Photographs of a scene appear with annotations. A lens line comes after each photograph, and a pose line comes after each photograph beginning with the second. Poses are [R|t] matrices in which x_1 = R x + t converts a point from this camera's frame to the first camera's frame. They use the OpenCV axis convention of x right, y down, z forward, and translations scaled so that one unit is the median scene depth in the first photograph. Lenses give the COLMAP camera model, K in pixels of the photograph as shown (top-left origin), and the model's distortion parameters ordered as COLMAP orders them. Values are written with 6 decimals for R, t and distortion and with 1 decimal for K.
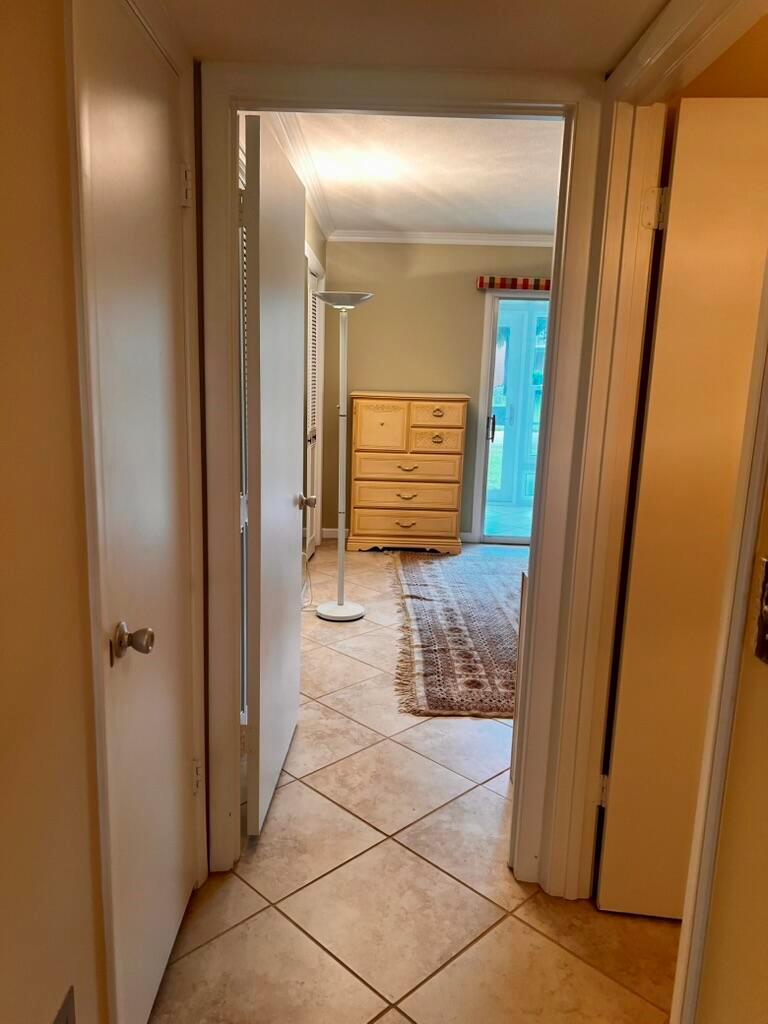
lens RADIAL K [[776.0, 0, 381.8], [0, 776.0, 515.7], [0, 0, 1]] dist [0.016446, -0.035126]
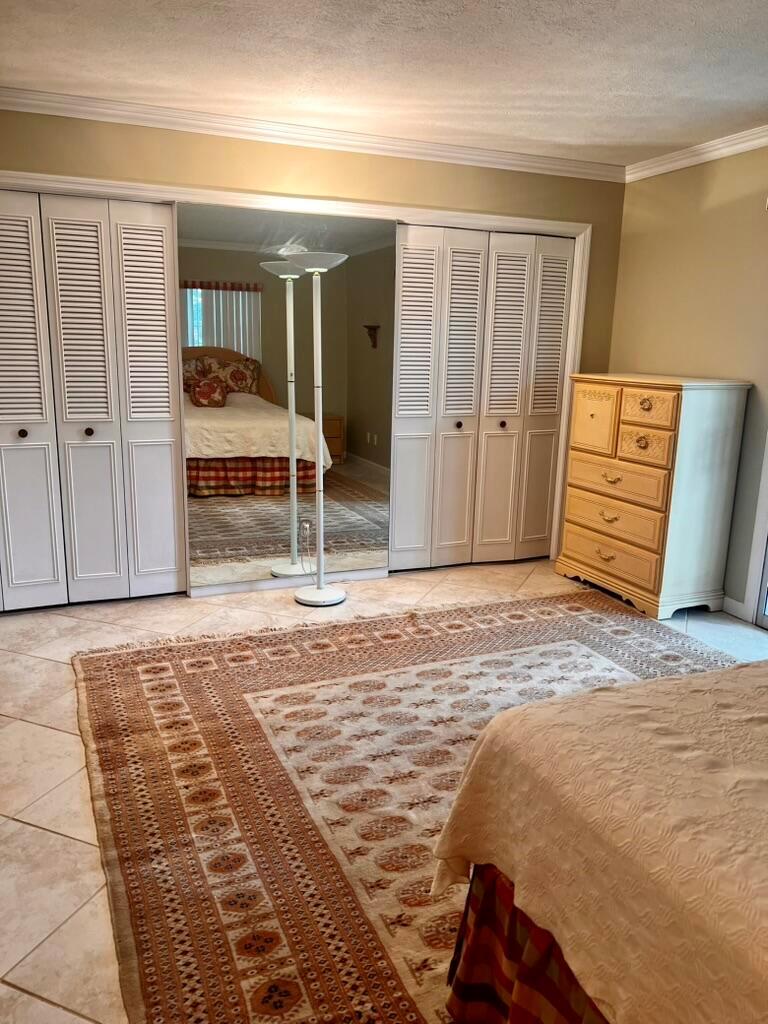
lens RADIAL K [[776.0, 0, 380.6], [0, 776.0, 511.0], [0, 0, 1]] dist [0.016446, -0.035126]
pose [[0.382856, 0.168015, -0.908401, 0.620274], [-0.190909, 0.976486, 0.100147, -0.064262], [0.903867, 0.135080, 0.405929, 0.518364]]
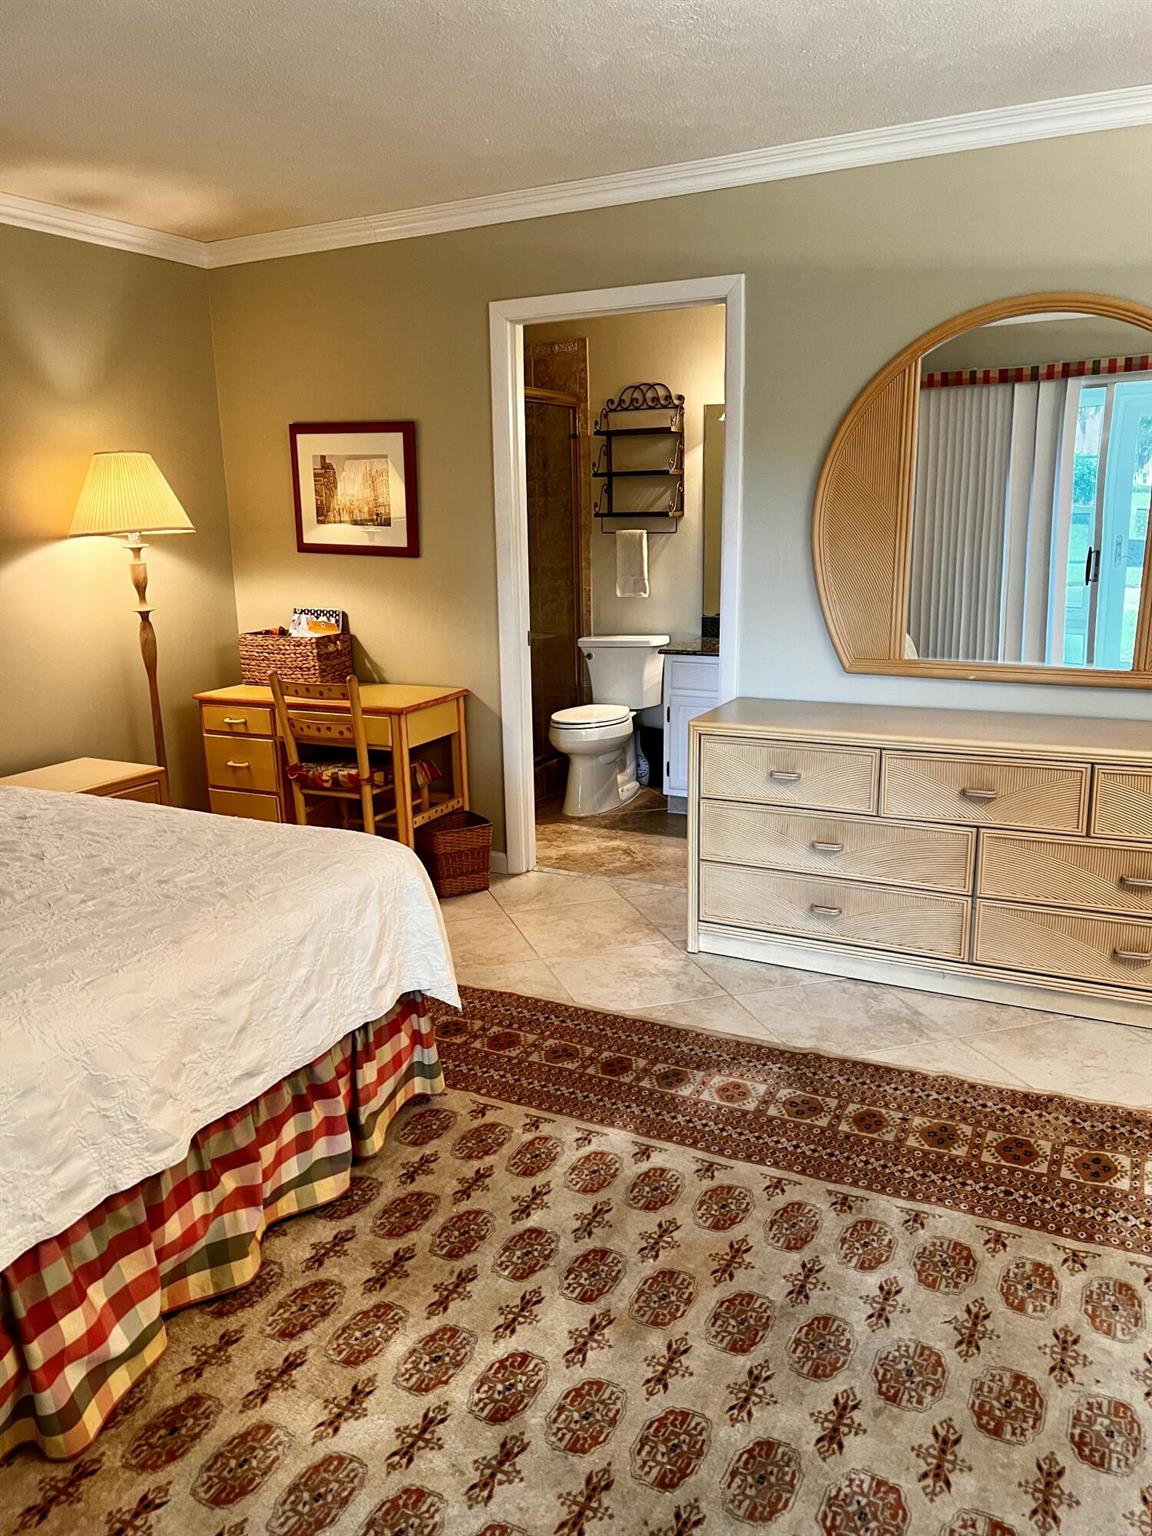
lens RADIAL K [[1164.0, 0, 579.7], [0, 1164.0, 771.4], [0, 0, 1]] dist [0.016446, -0.035126]
pose [[-0.885123, -0.121179, 0.449303, 0.148435], [0.085002, 0.907157, 0.412118, -0.184848], [-0.457528, 0.402966, -0.792645, 0.984678]]
